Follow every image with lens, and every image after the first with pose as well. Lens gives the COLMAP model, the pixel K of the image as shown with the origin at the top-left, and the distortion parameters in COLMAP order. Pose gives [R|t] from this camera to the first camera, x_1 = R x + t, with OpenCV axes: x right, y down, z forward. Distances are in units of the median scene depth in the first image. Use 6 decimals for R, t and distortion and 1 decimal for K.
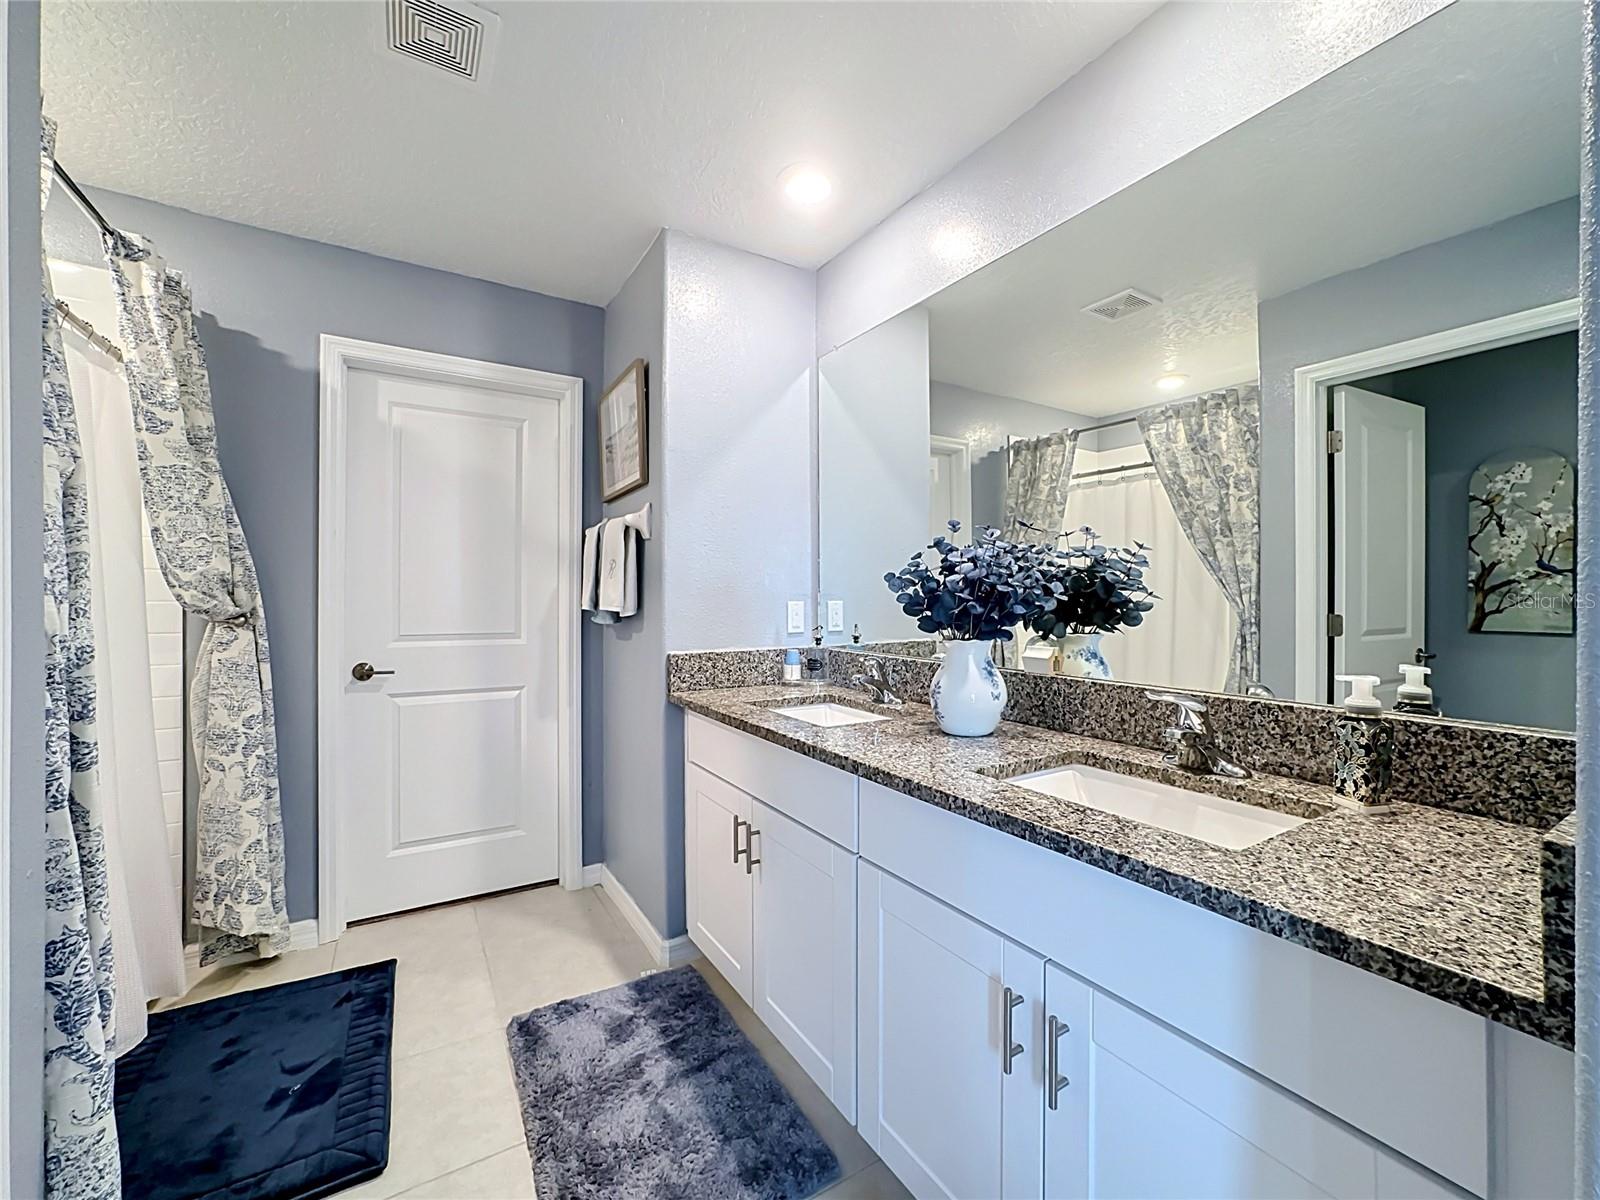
lens RADIAL K [[648.8, 0, 803.5], [0, 648.8, 599.7], [0, 0, 1]] dist [-0.032042, 0.009420]
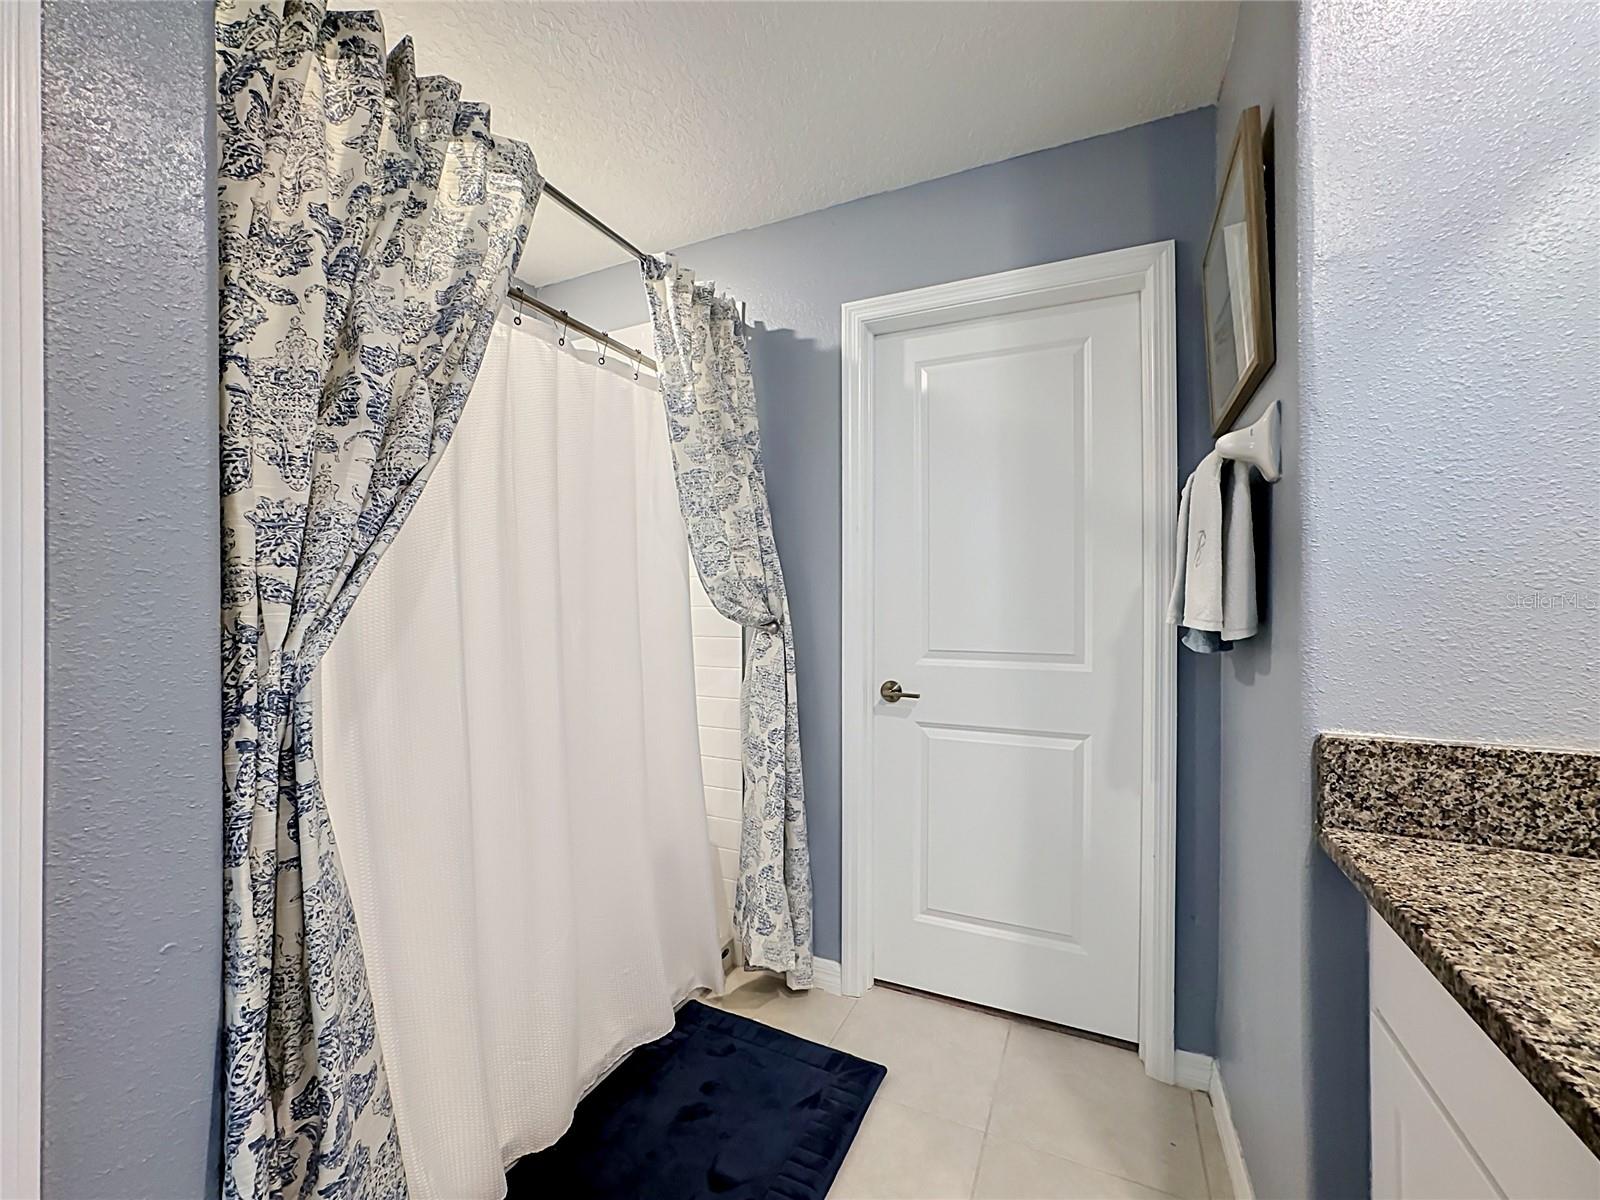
lens RADIAL K [[654.7, 0, 801.4], [0, 654.7, 598.5], [0, 0, 1]] dist [-0.045137, 0.019449]
pose [[0.544595, -0.004343, -0.838688, -0.038200], [-0.001433, 0.999980, -0.006108, -0.004357], [0.838698, 0.004529, 0.544578, 0.500799]]
